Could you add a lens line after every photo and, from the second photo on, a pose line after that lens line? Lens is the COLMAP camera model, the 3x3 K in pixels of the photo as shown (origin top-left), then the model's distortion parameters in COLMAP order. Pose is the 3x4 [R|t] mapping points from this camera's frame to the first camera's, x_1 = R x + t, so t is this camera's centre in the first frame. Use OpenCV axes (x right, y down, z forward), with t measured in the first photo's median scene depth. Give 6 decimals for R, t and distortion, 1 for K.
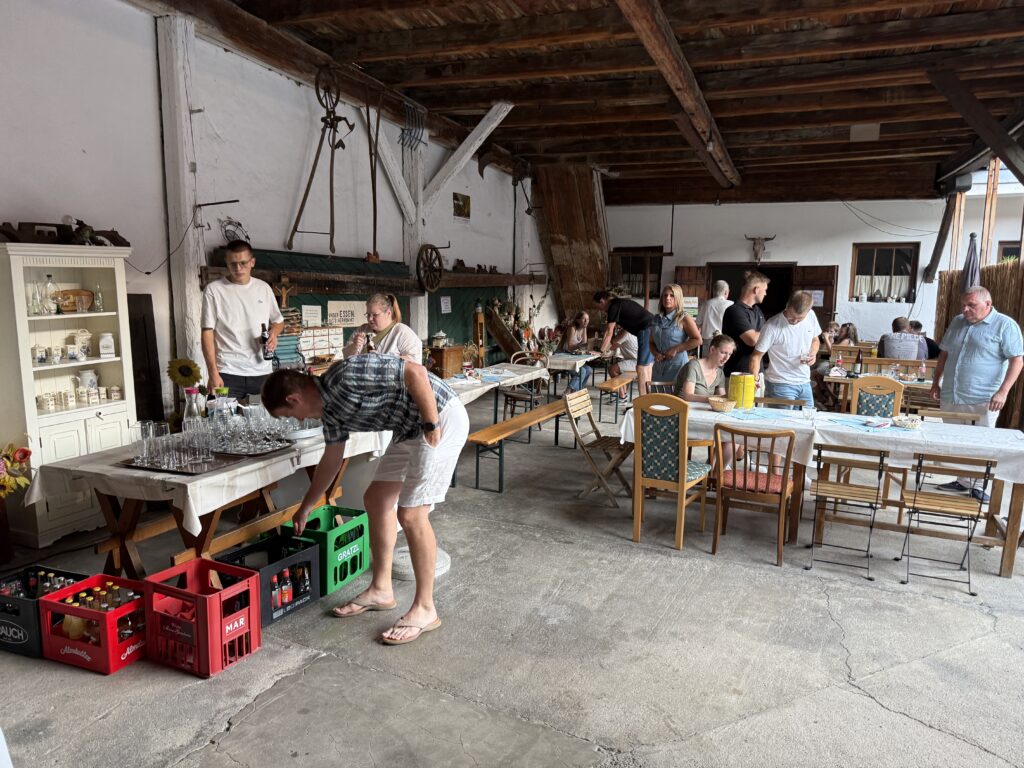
lens RADIAL K [[716.2, 0, 512.0], [0, 716.2, 384.0], [0, 0, 1]] dist [0.109066, -0.128768]
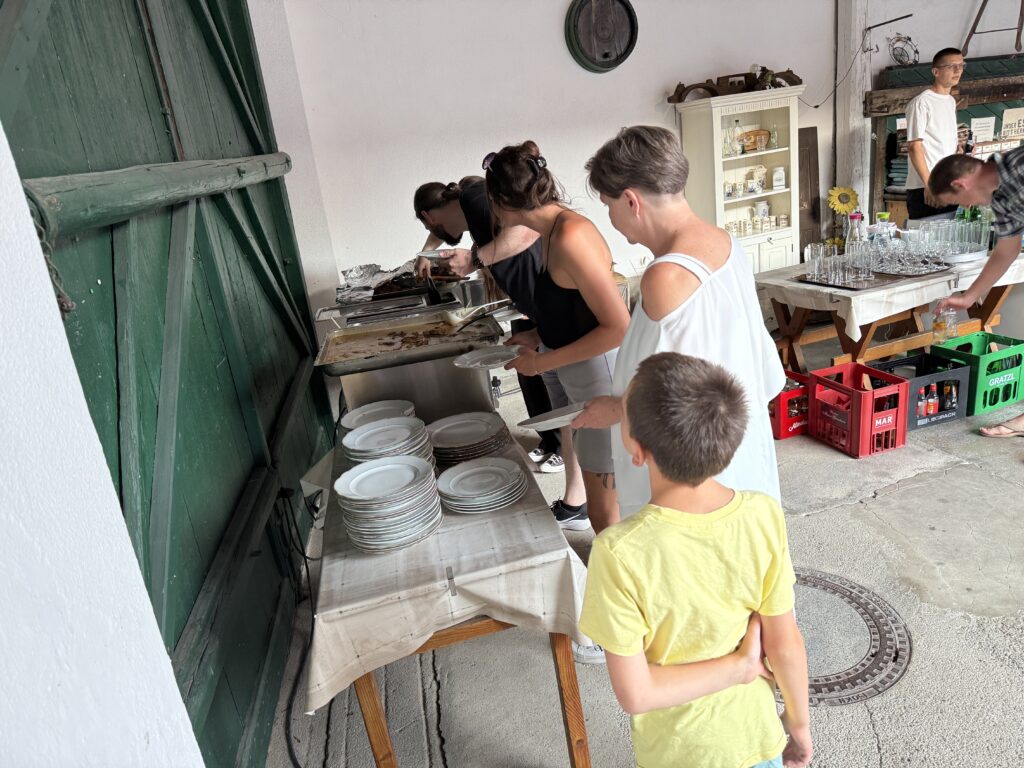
lens RADIAL K [[705.6, 0, 512.0], [0, 705.6, 384.0], [0, 0, 1]] dist [-0.004409, -0.010102]
pose [[0.671555, 0.145464, -0.726536, 0.024559], [0.030911, 0.974186, 0.223619, 0.002227], [0.740310, -0.172630, 0.649723, -0.128825]]
